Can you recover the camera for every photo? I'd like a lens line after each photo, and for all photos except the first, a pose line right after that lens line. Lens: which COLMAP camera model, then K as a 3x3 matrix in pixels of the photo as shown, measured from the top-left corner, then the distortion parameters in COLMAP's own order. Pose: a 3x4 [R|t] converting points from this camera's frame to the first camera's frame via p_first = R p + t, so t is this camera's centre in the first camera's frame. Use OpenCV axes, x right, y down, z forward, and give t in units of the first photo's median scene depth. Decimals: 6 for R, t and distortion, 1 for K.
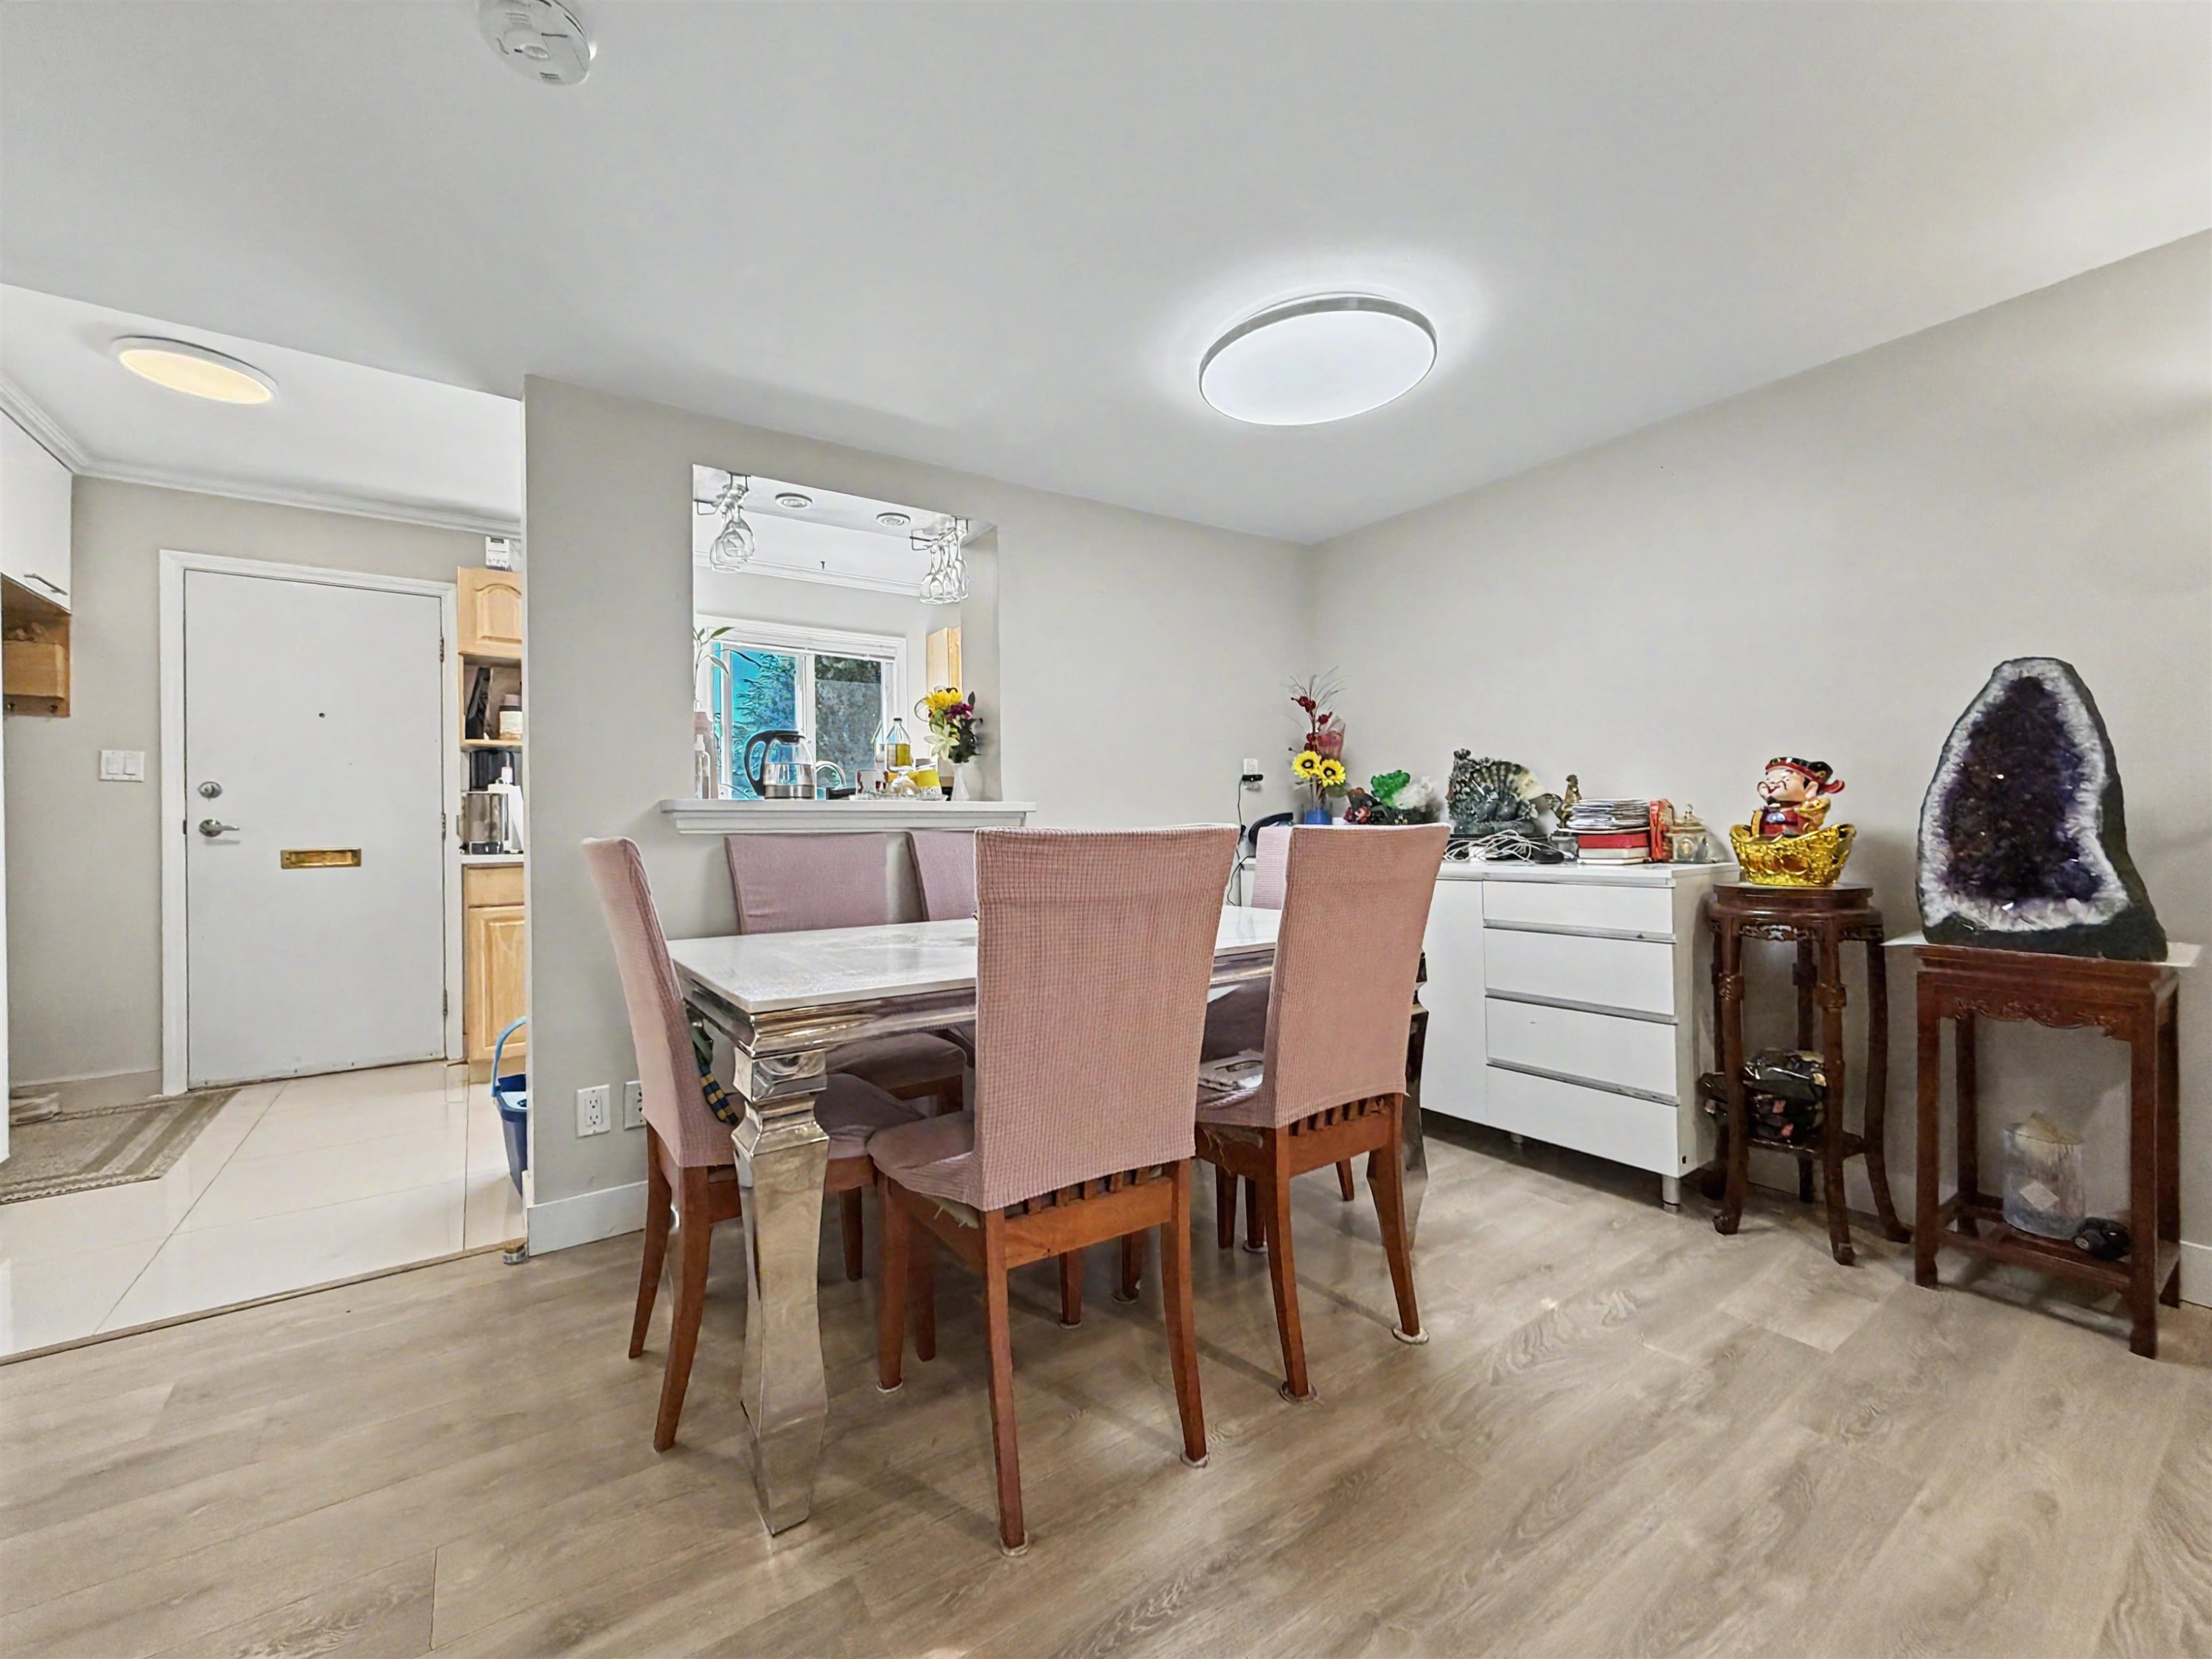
lens RADIAL K [[898.7, 0, 1098.1], [0, 898.7, 827.6], [0, 0, 1]] dist [-0.000143, -0.000065]
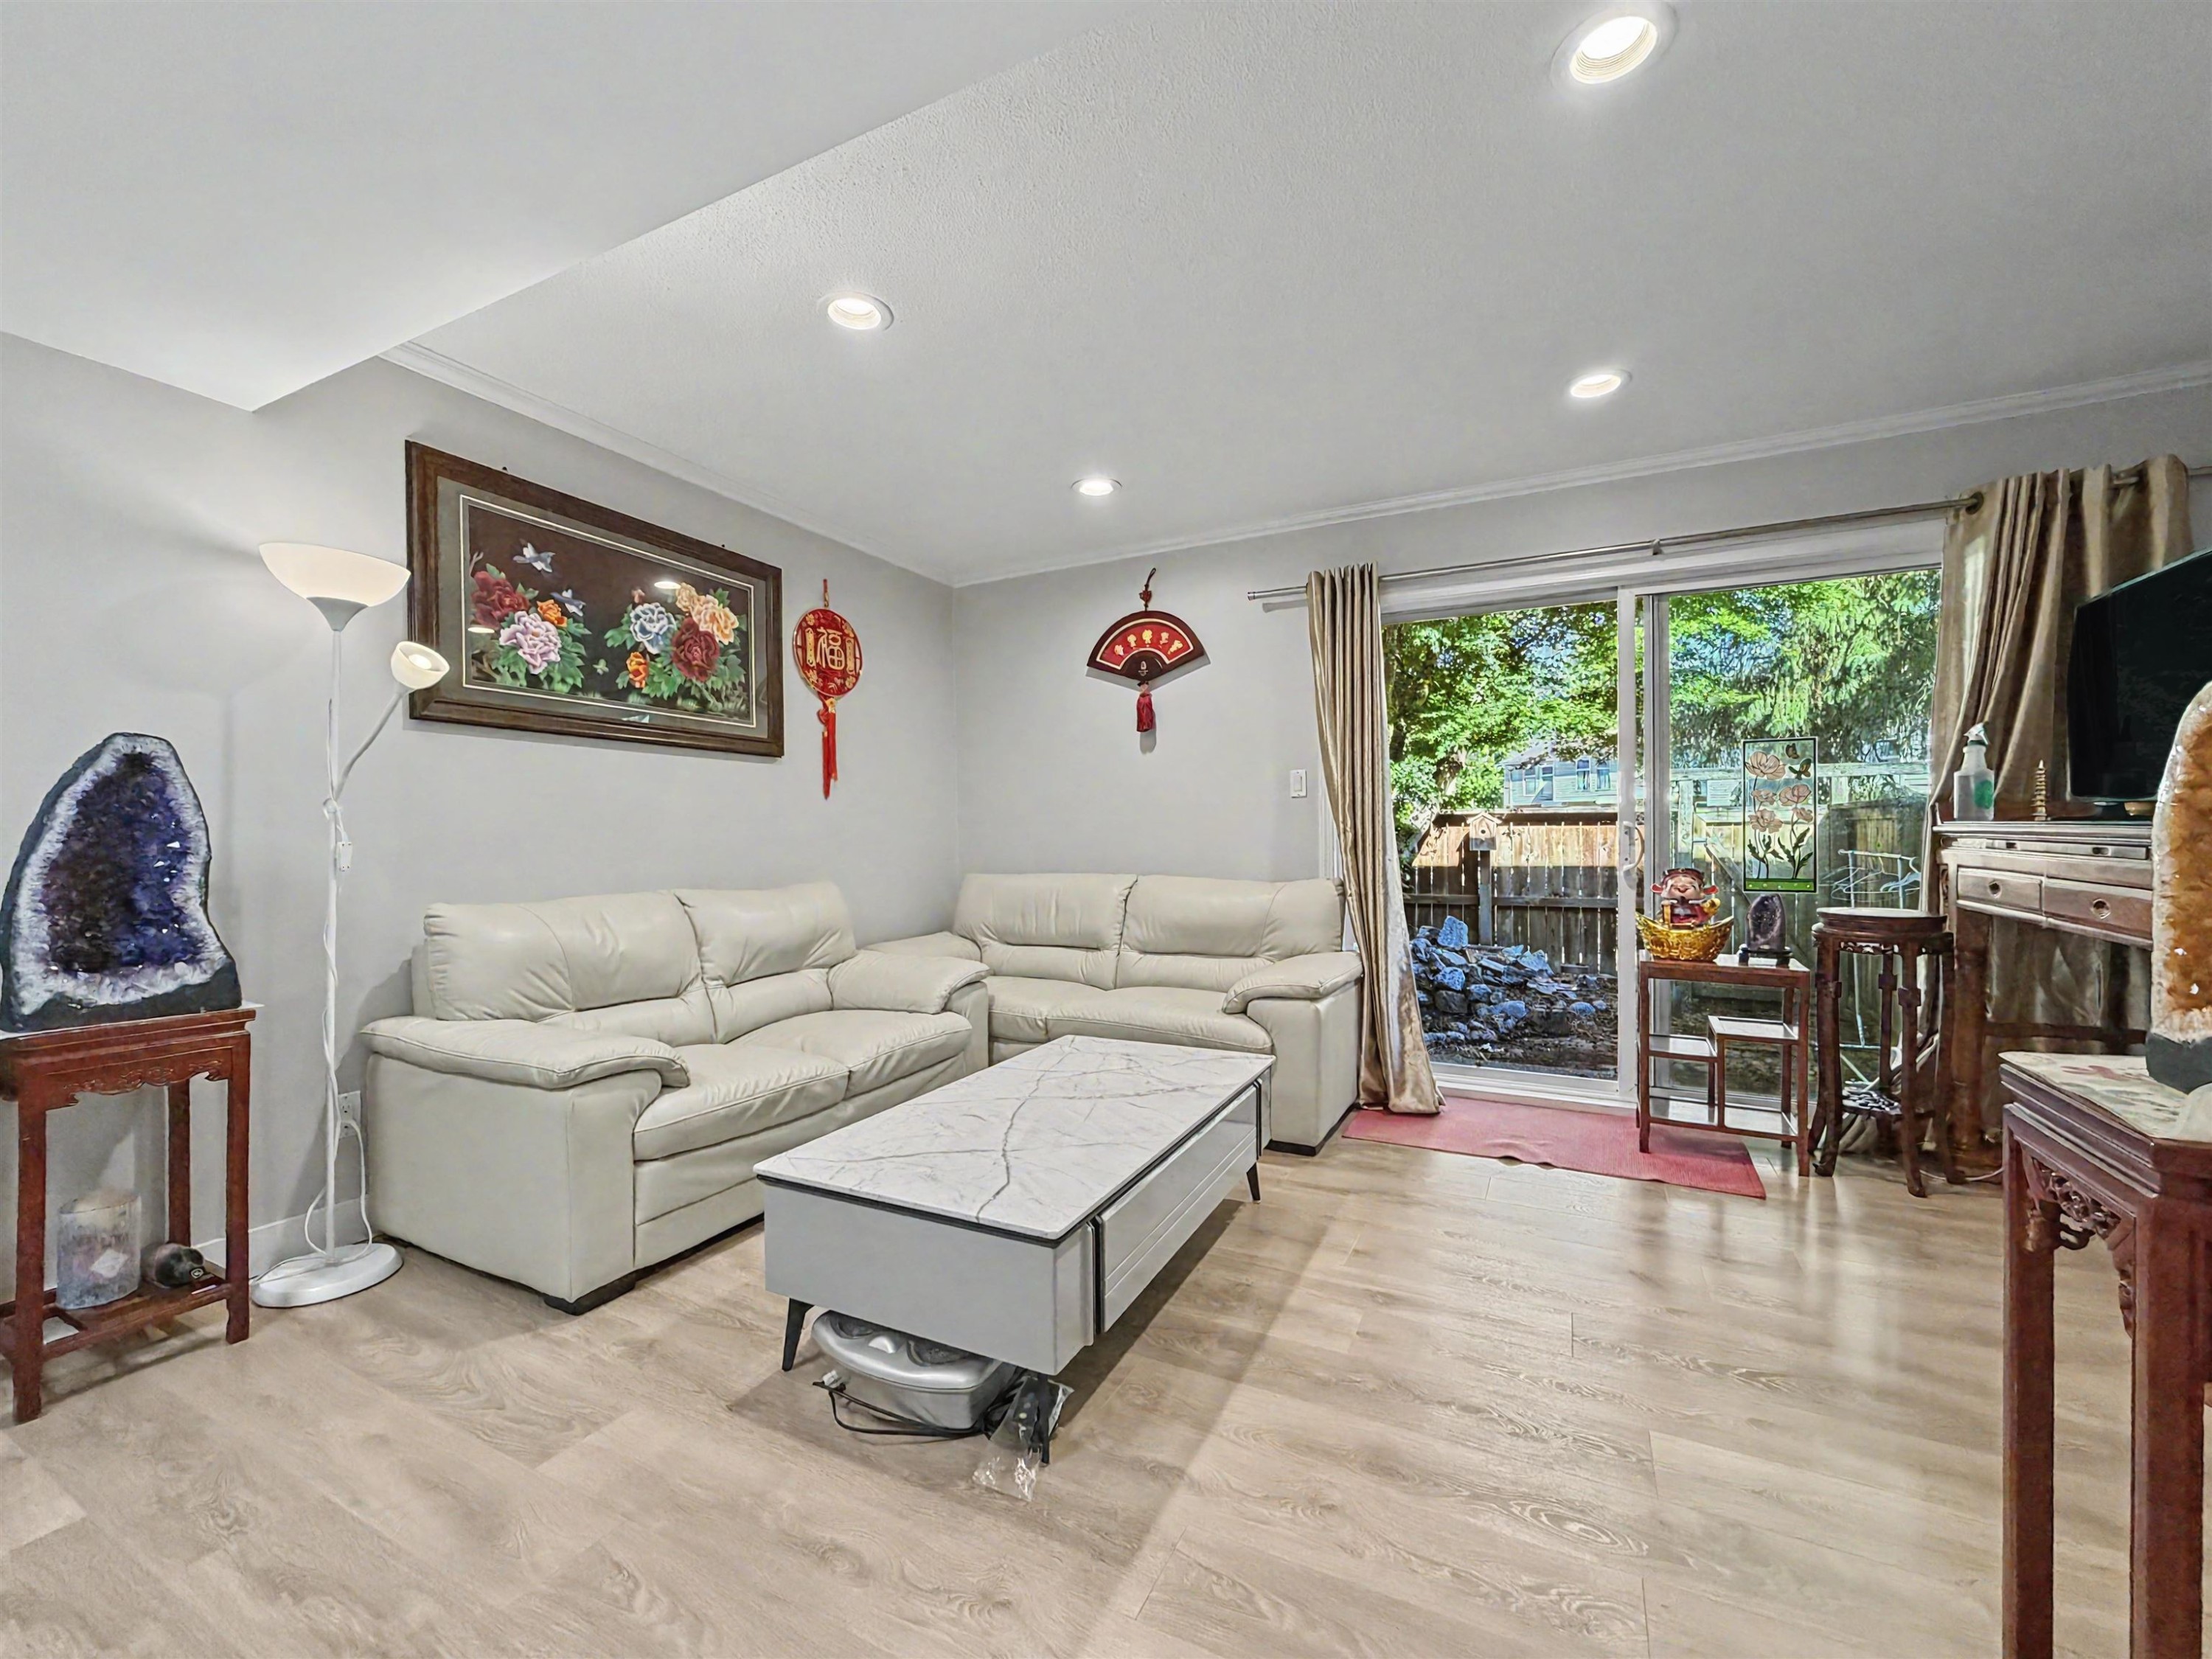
lens RADIAL K [[901.7, 0, 1104.8], [0, 901.7, 847.1], [0, 0, 1]] dist [0.000825, -0.000005]
pose [[-0.467936, 0.009610, 0.883710, -0.317674], [0.012528, 0.999913, -0.004240, -0.032920], [-0.883674, 0.009087, -0.468015, 0.410783]]
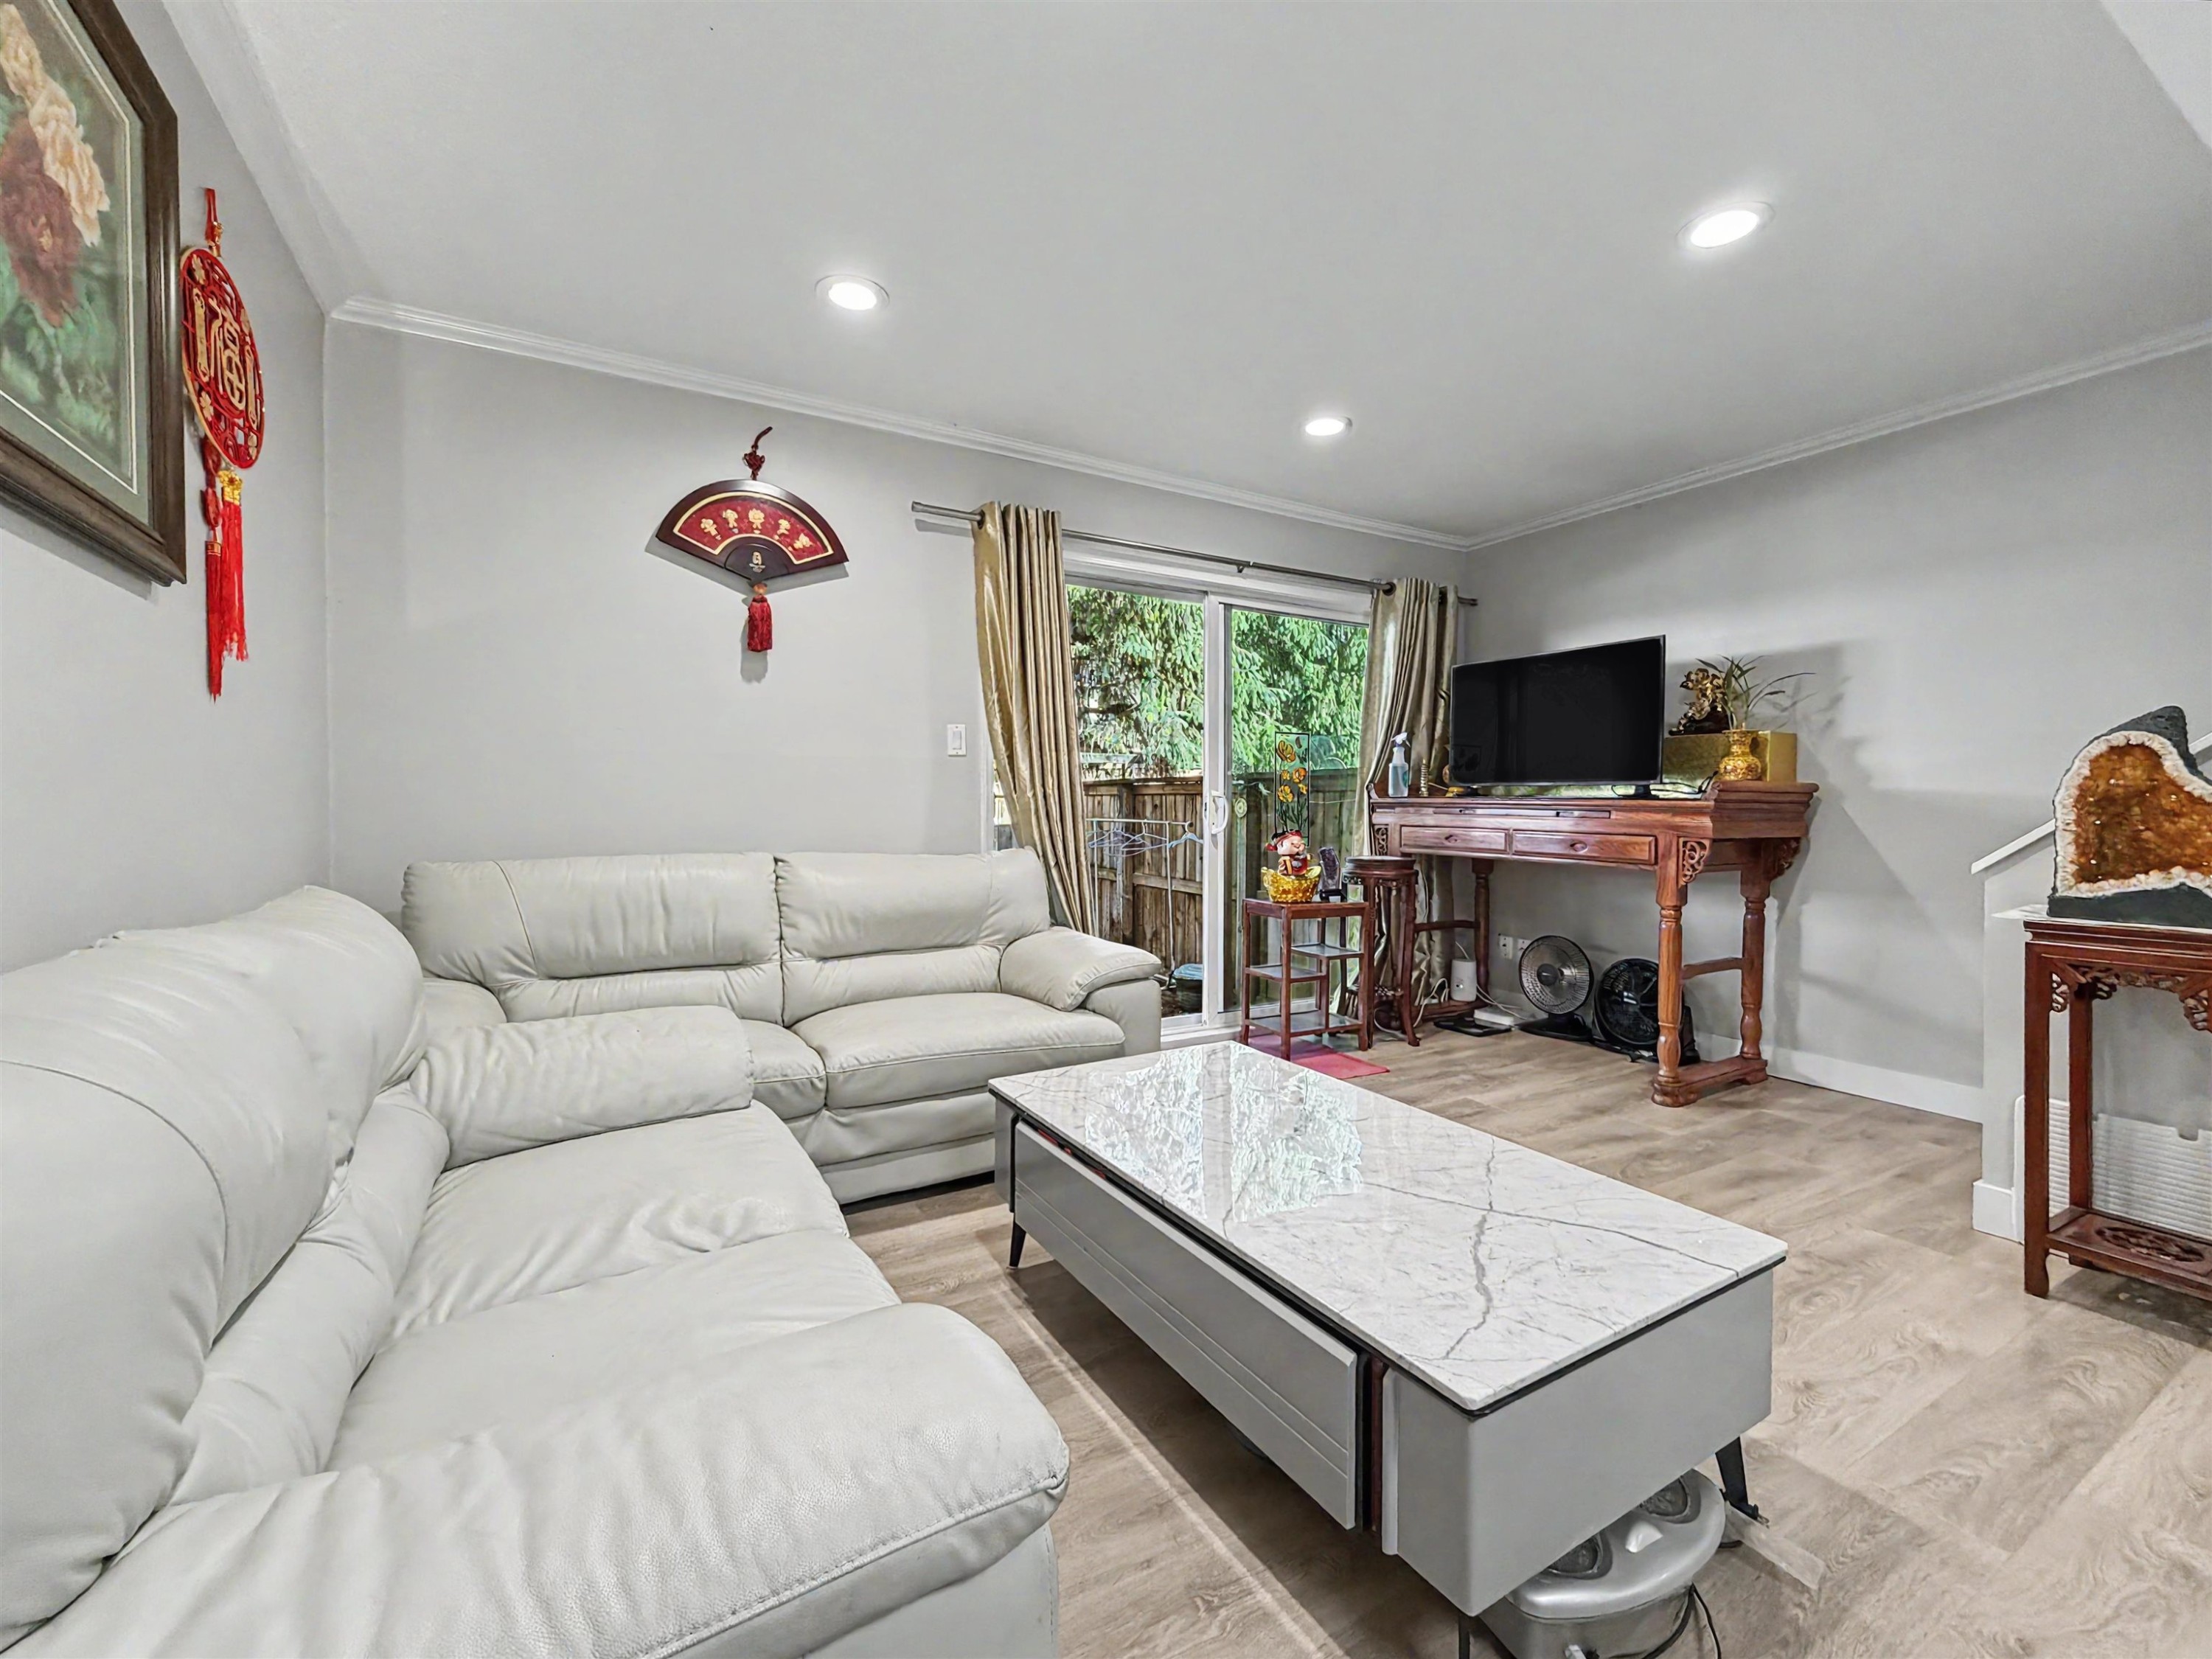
lens RADIAL K [[918.3, 0, 1103.1], [0, 918.3, 807.6], [0, 0, 1]] dist [0.001318, 0.000177]
pose [[-0.996050, 0.013644, 0.087735, 0.717588], [0.013578, 0.999907, -0.001348, -0.039896], [-0.087745, -0.000152, -0.996143, 0.780375]]
